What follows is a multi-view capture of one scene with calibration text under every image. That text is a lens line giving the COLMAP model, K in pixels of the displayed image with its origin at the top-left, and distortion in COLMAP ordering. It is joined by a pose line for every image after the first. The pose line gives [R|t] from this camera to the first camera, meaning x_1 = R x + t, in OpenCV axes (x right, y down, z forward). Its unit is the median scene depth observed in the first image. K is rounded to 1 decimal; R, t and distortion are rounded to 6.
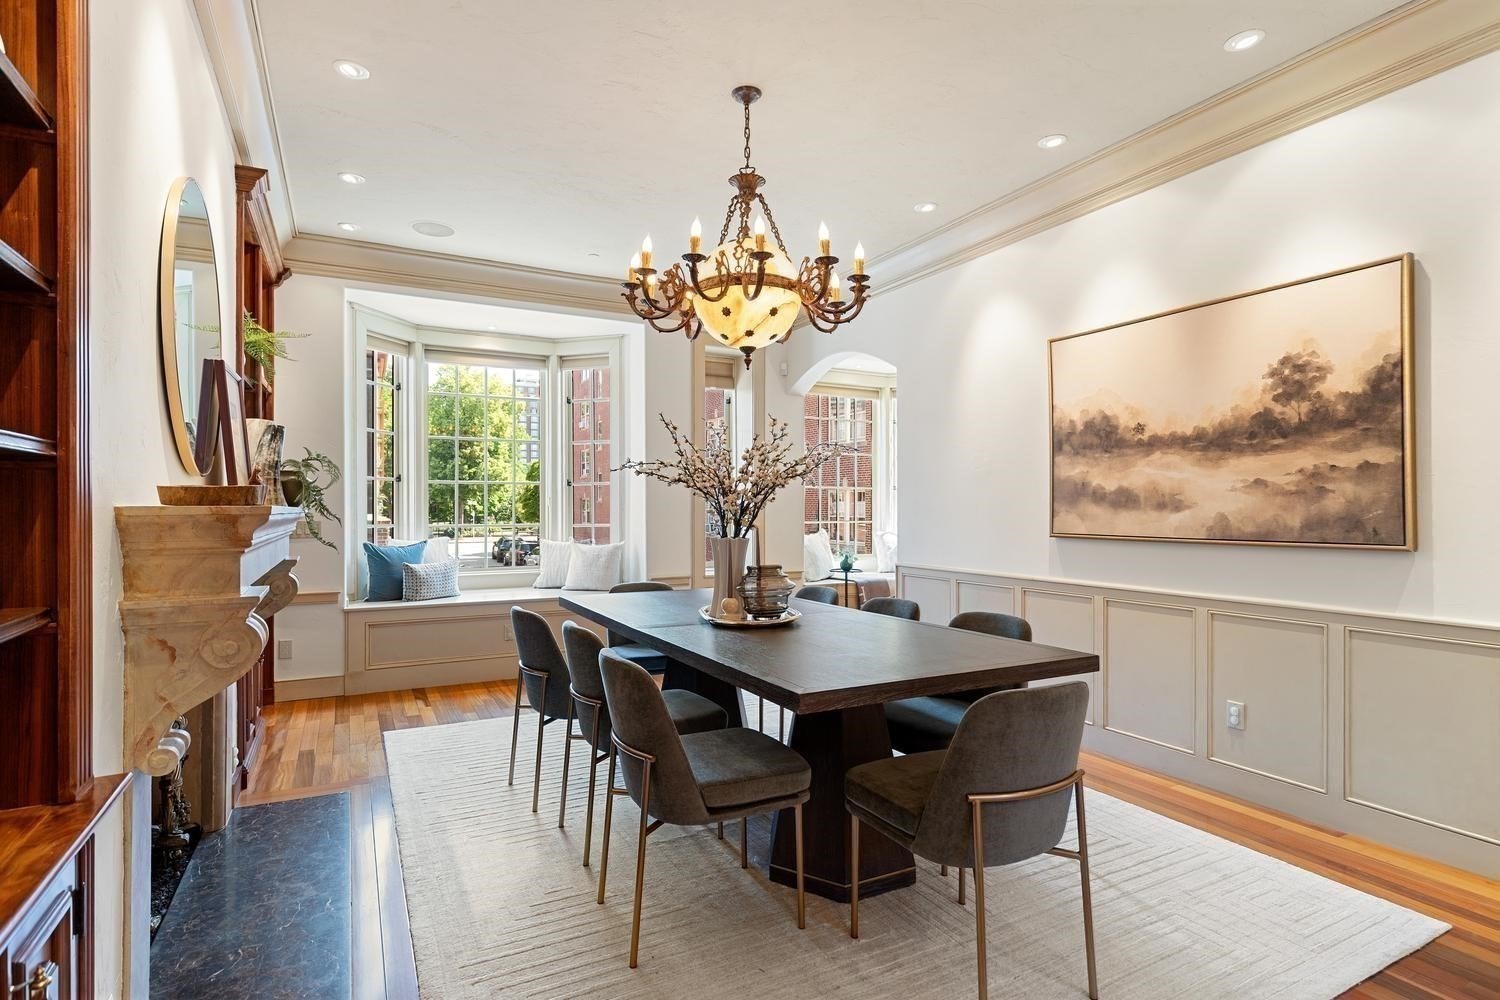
lens RADIAL K [[760.8, 0, 747.8], [0, 760.8, 513.1], [0, 0, 1]] dist [-0.004840, 0.004267]
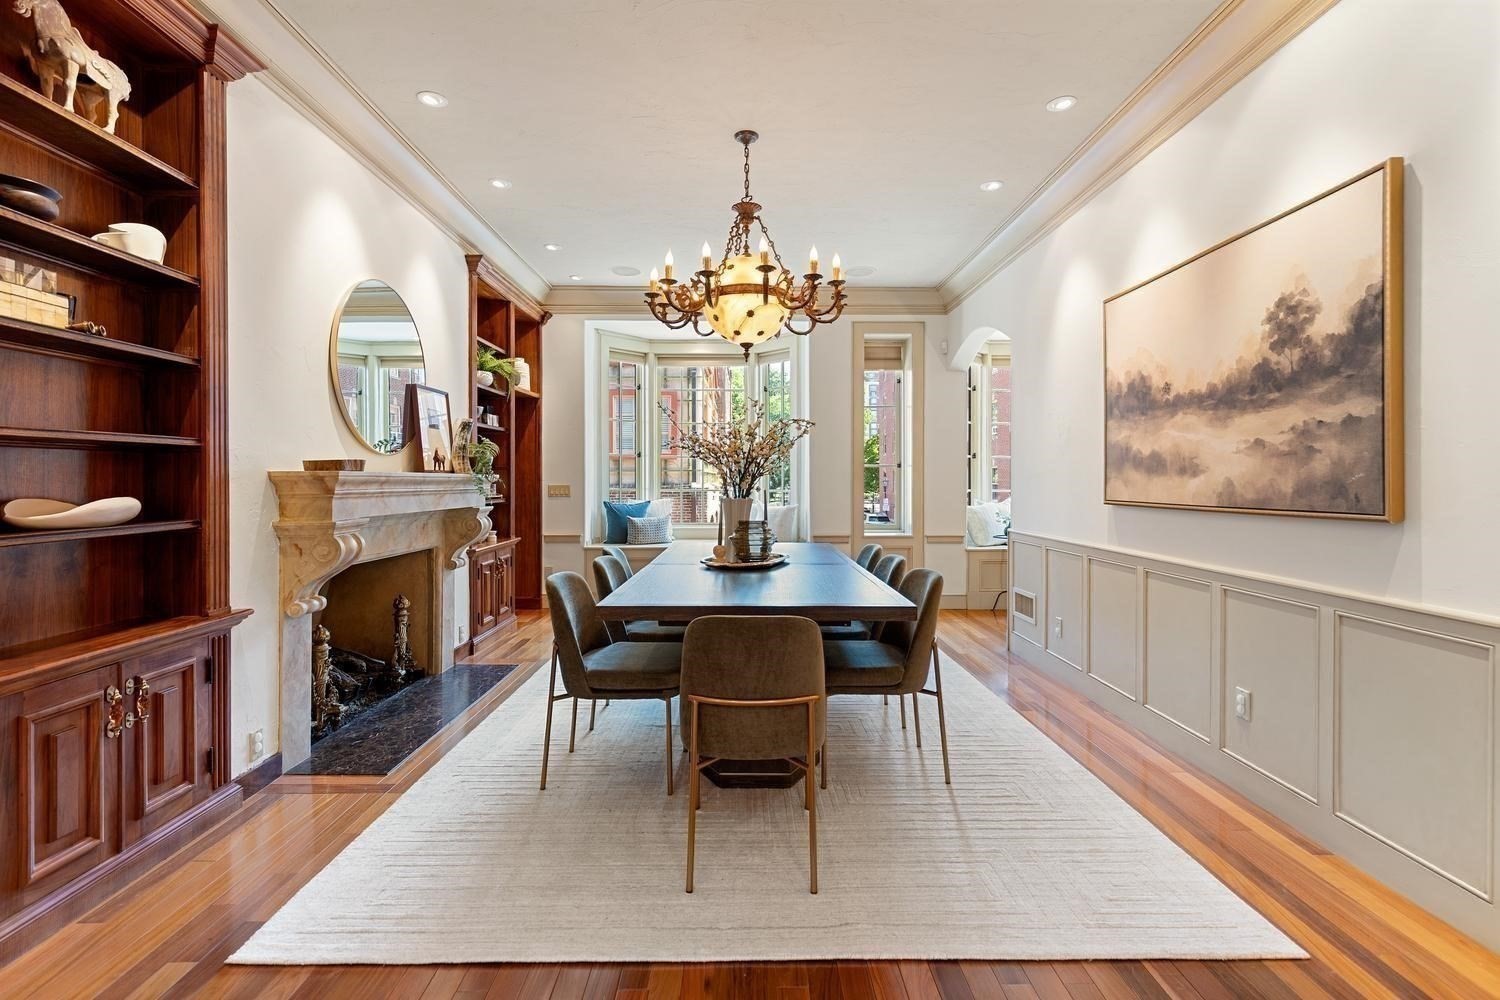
lens RADIAL K [[682.2, 0, 745.9], [0, 682.2, 487.9], [0, 0, 1]] dist [0.009212, -0.001013]
pose [[0.887579, 0.006080, -0.460615, 0.491683], [-0.003454, 0.999973, 0.006544, 0.008645], [0.460642, -0.004217, 0.887576, 0.016084]]
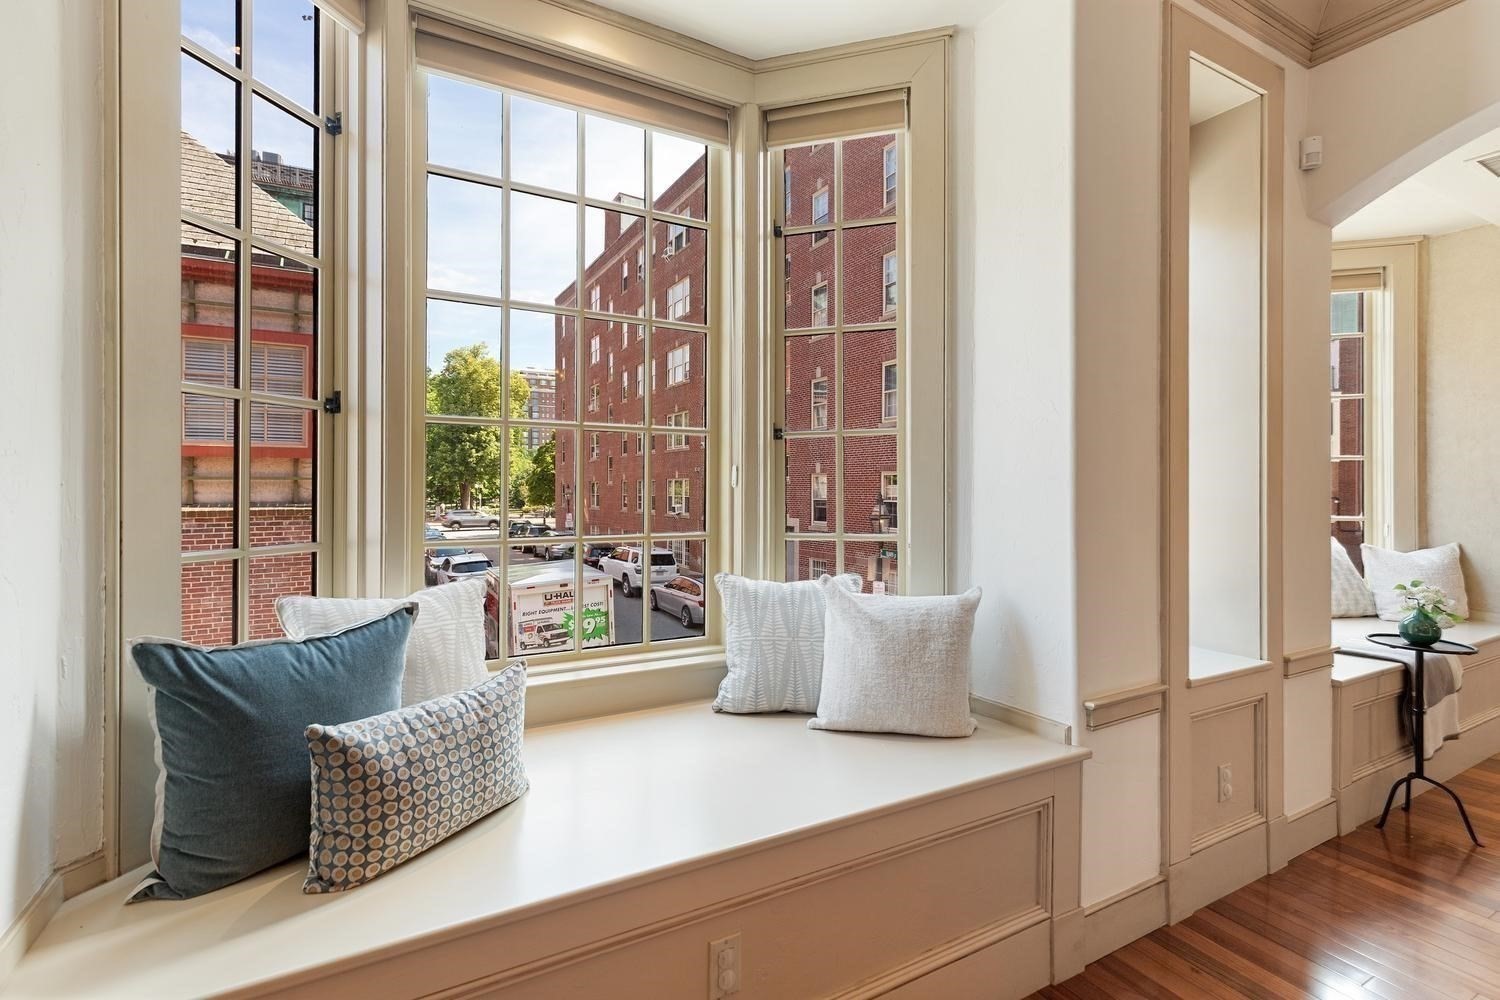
lens RADIAL K [[682.2, 0, 734.4], [0, 682.2, 491.5], [0, 0, 1]] dist [0.009212, -0.001013]
pose [[0.999894, 0.003760, 0.014084, -0.528250], [-0.003658, 0.999967, -0.007240, -0.010531], [-0.014110, 0.007188, 0.999875, 1.280139]]
